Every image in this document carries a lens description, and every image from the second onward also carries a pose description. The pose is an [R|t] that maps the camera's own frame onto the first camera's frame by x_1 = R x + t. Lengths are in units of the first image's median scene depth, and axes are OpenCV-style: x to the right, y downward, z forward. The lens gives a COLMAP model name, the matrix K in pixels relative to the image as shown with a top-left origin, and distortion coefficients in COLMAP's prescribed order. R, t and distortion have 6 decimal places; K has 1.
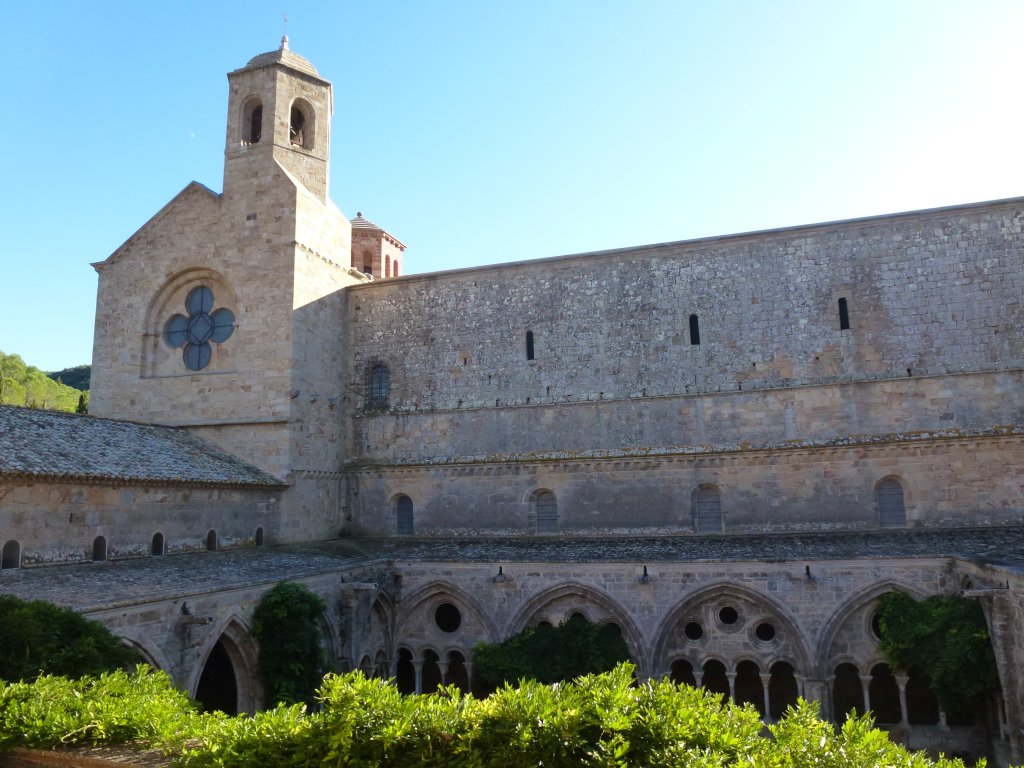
lens RADIAL K [[720.9, 0, 512.0], [0, 720.9, 384.0], [0, 0, 1]] dist [-0.064627, 0.003426]
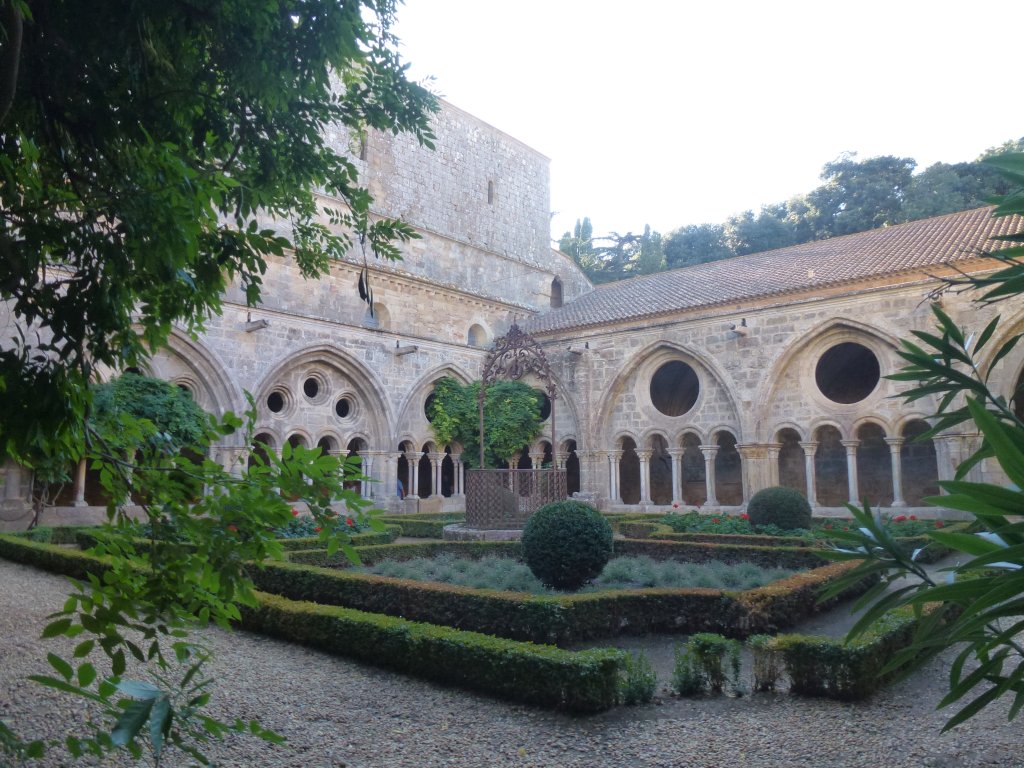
lens RADIAL K [[720.9, 0, 512.0], [0, 720.9, 384.0], [0, 0, 1]] dist [-0.064627, 0.003426]
pose [[0.404421, 0.140655, 0.903692, -0.300248], [-0.161364, 0.983576, -0.080875, 0.260928], [-0.900225, -0.113116, 0.420475, 0.294171]]
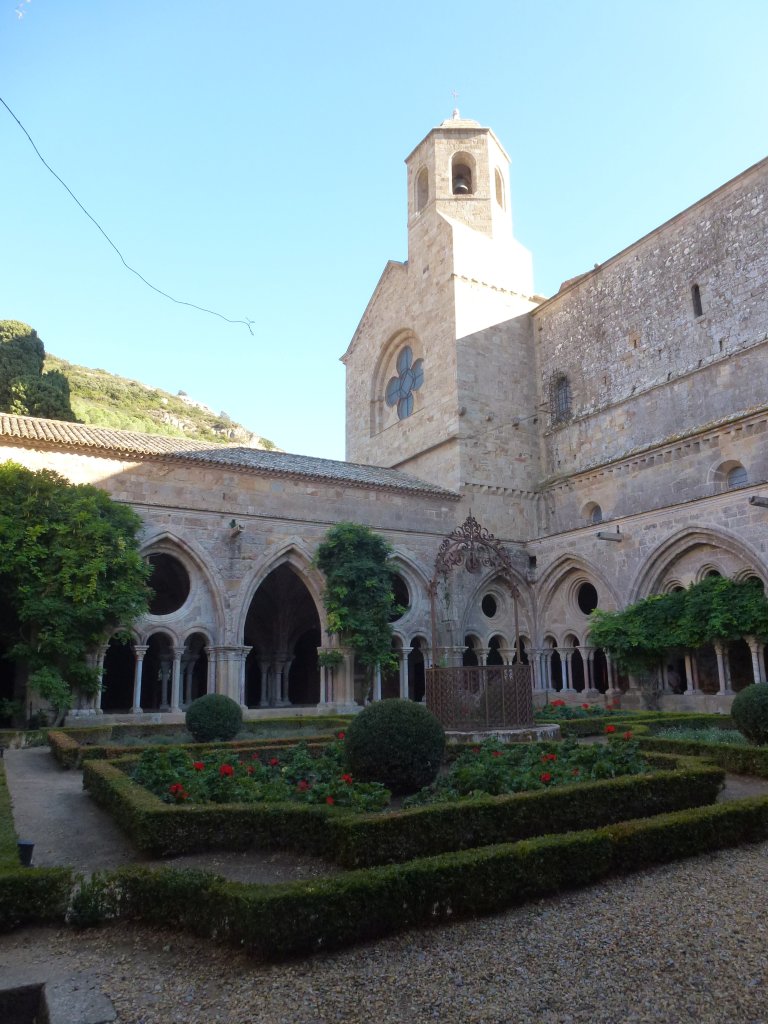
lens RADIAL K [[720.9, 0, 384.3], [0, 720.9, 519.3], [0, 0, 1]] dist [-0.064627, 0.003426]
pose [[0.735240, -0.124954, -0.666190, 0.278304], [0.108690, 0.991877, -0.066086, 0.217192], [0.669036, -0.023819, 0.742849, 0.140071]]
